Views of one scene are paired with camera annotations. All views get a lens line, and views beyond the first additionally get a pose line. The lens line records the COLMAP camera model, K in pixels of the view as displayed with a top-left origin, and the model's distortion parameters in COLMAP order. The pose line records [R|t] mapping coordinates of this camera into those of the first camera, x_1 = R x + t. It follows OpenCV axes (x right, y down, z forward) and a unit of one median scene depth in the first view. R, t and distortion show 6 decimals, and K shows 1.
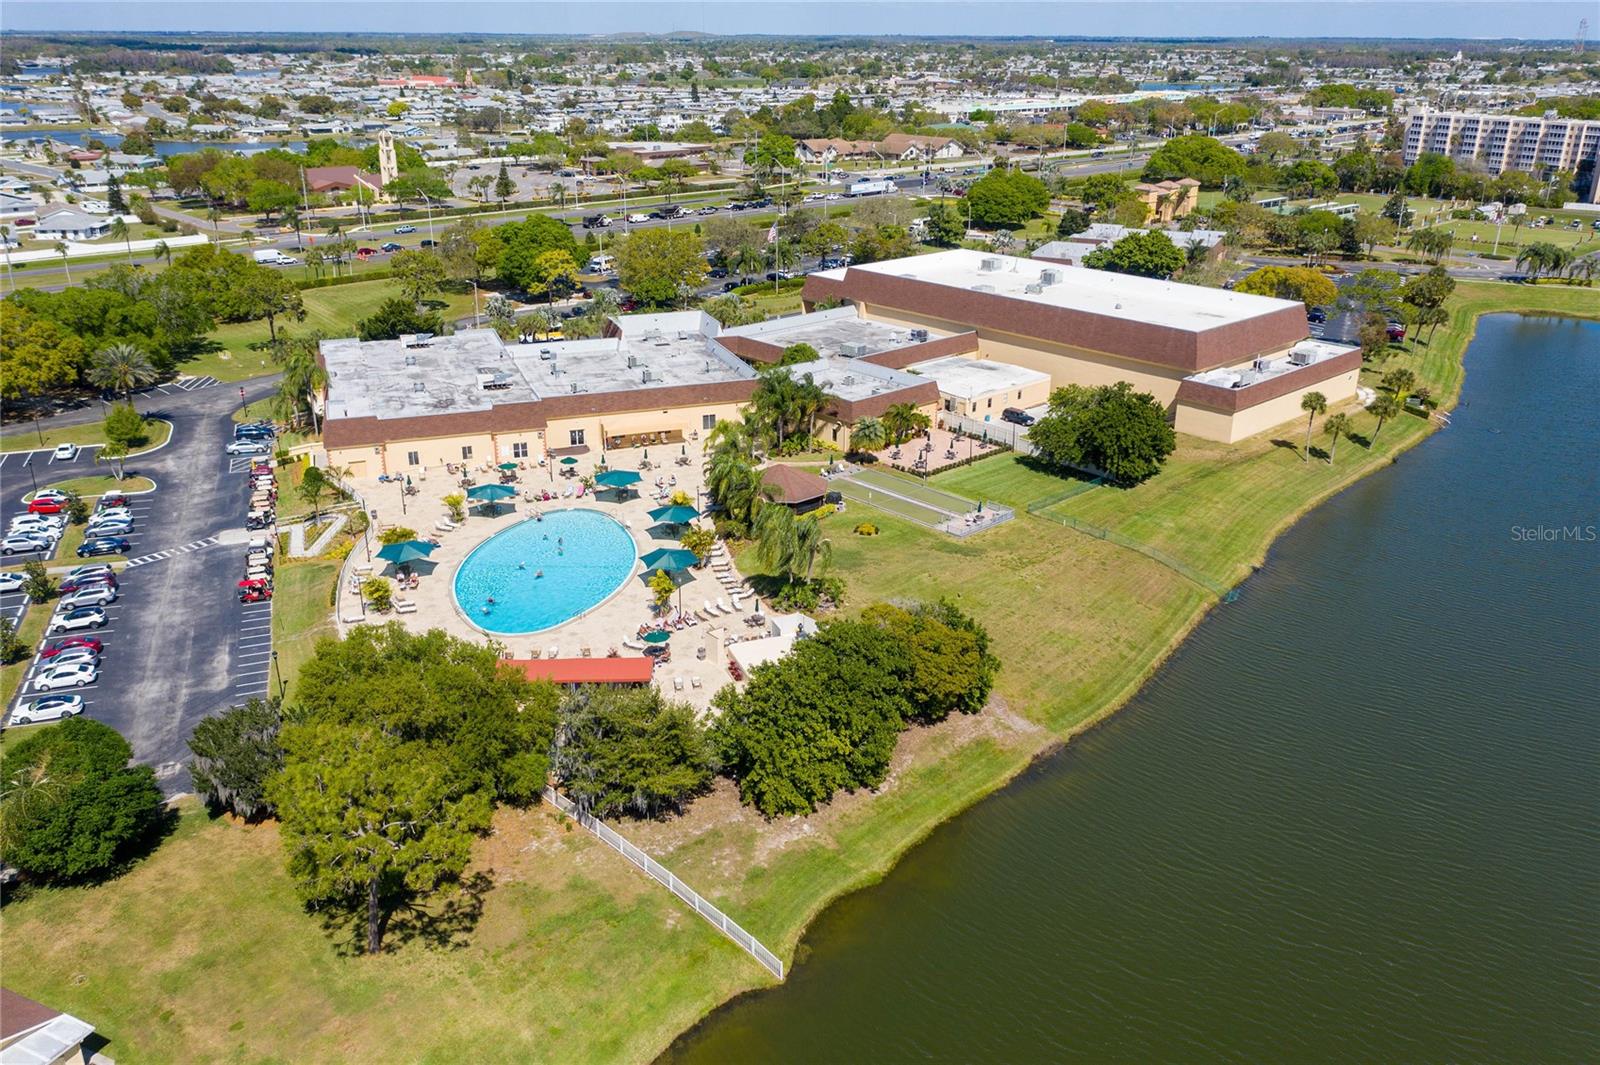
lens RADIAL K [[1248.2, 0, 800.0], [0, 1248.2, 532.5], [0, 0, 1]] dist [-0.002830, 0.008499]
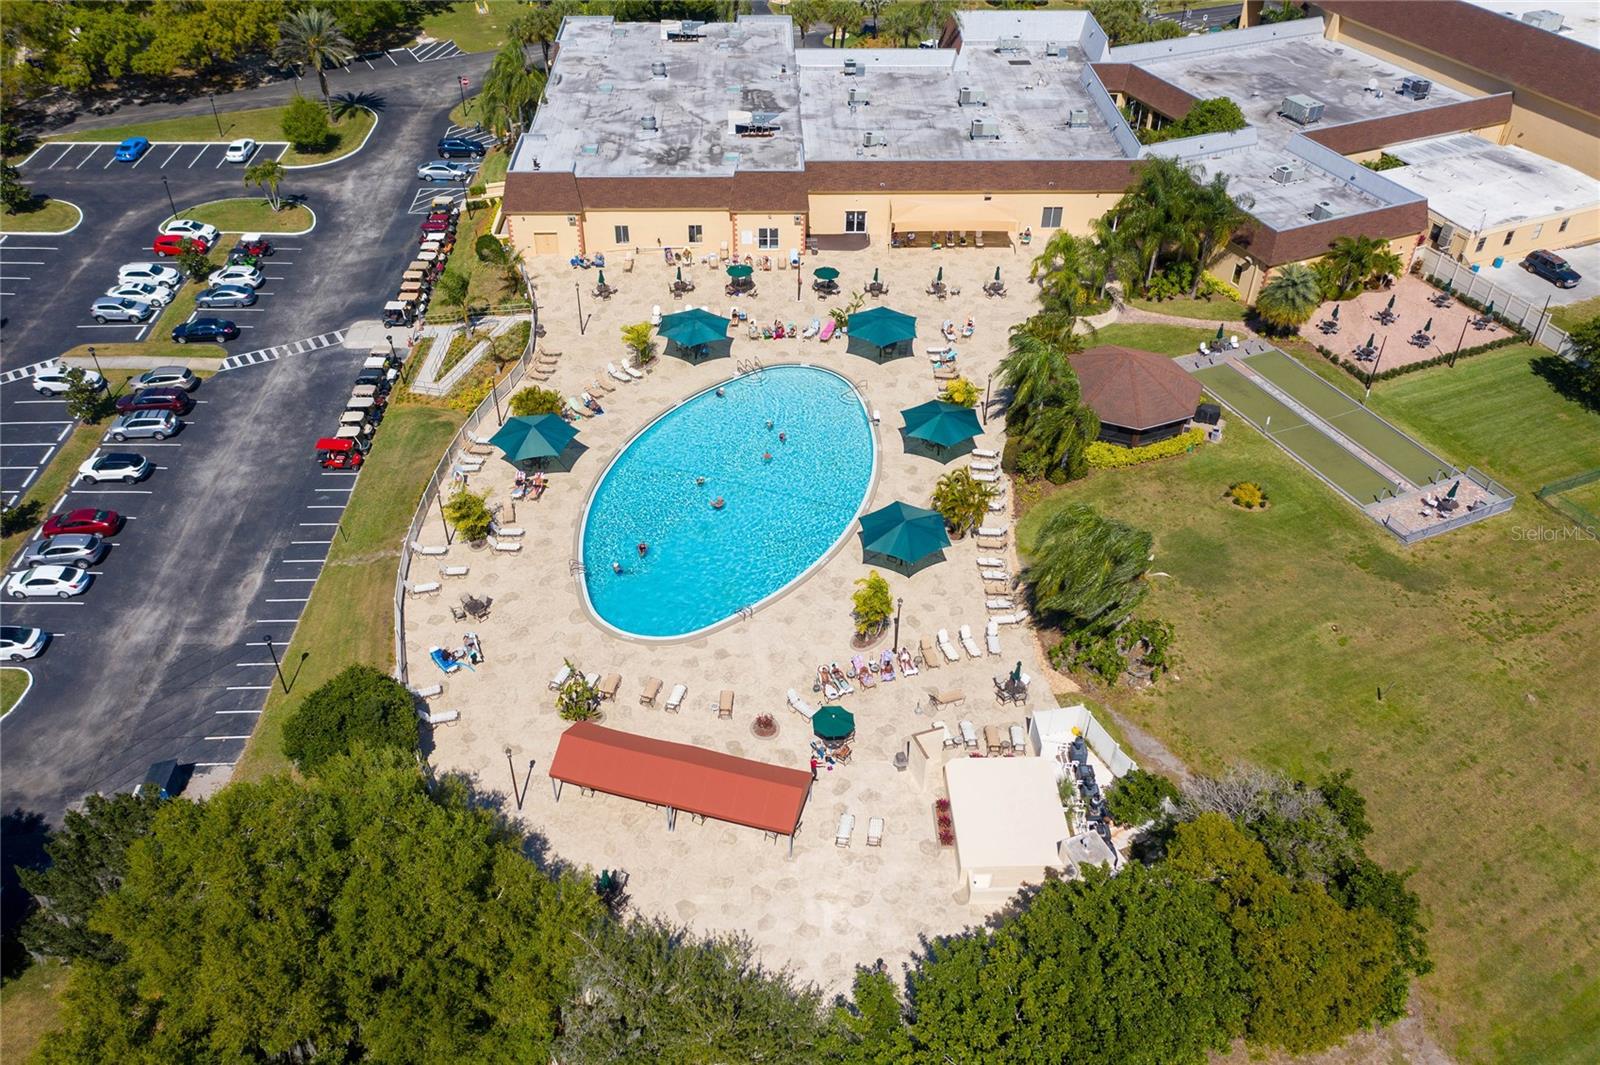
lens RADIAL K [[1248.2, 0, 800.0], [0, 1248.2, 532.5], [0, 0, 1]] dist [-0.002830, 0.008499]
pose [[0.946720, 0.204275, -0.248984, 0.001523], [-0.123069, 0.943895, 0.306457, -0.126491], [0.297616, -0.259487, 0.918744, 0.315206]]
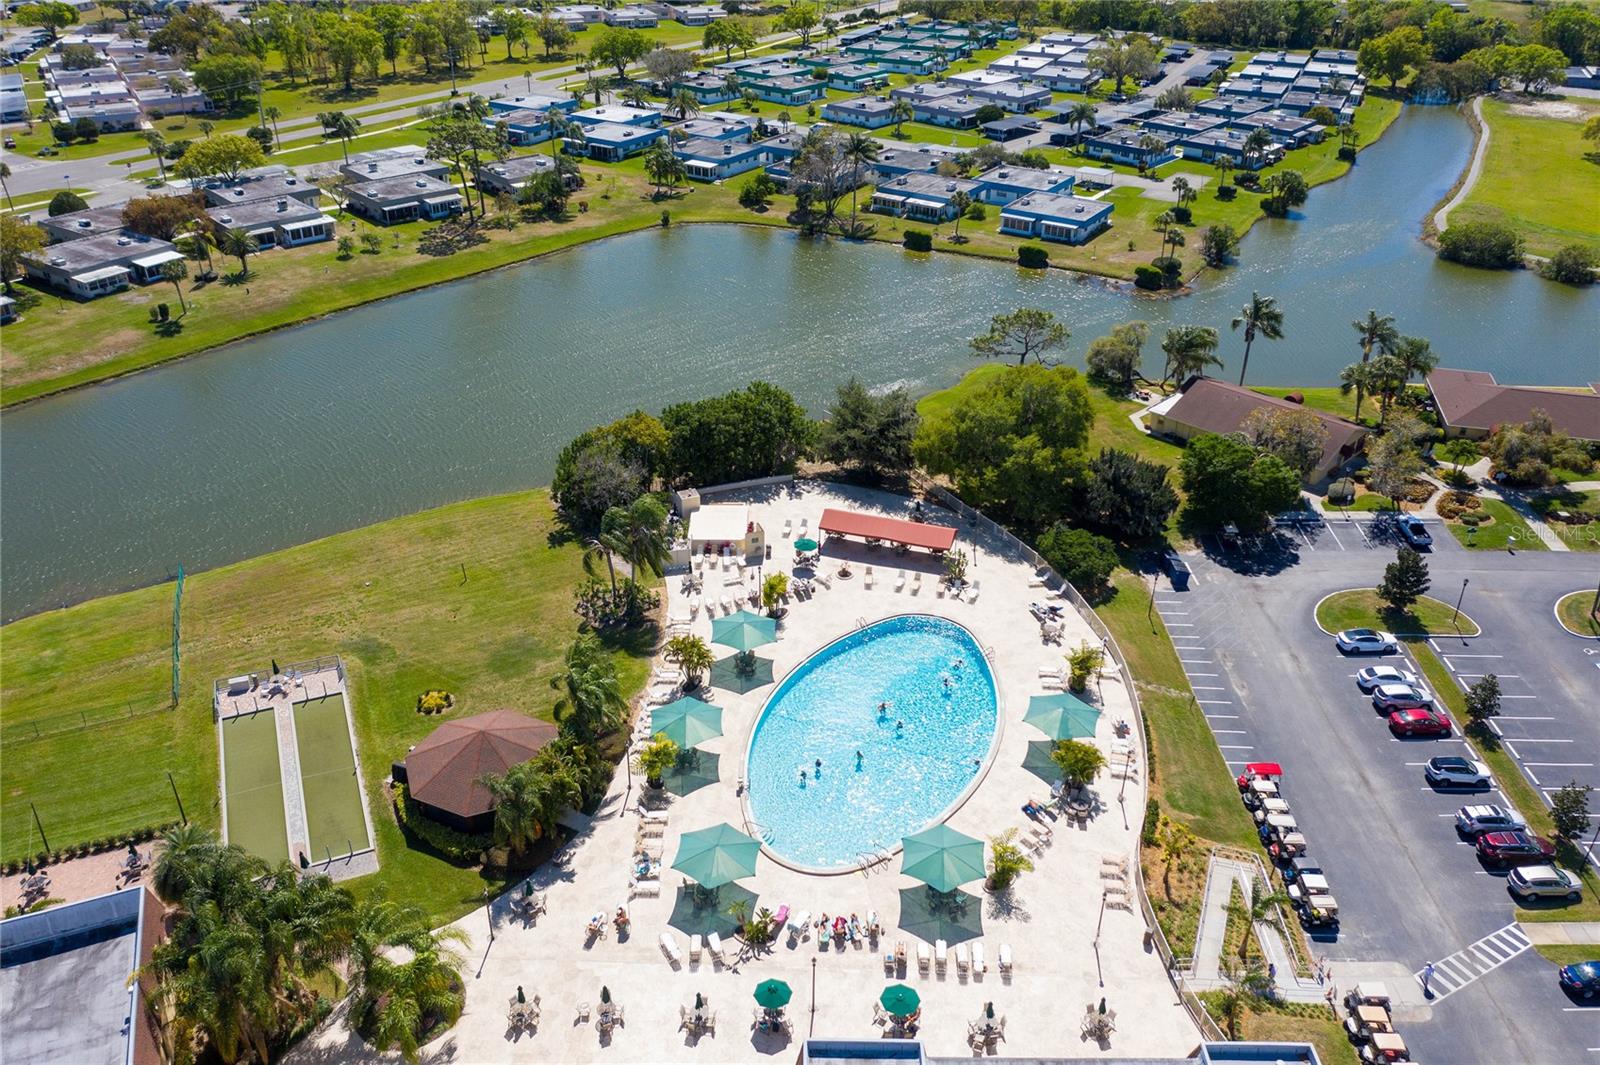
lens RADIAL K [[1248.2, 0, 800.0], [0, 1248.2, 532.5], [0, 0, 1]] dist [-0.002830, 0.008499]
pose [[-0.935845, -0.186005, 0.299325, -0.292982], [0.122365, 0.625011, 0.770966, -0.510226], [-0.330485, 0.758132, -0.562153, 1.090144]]
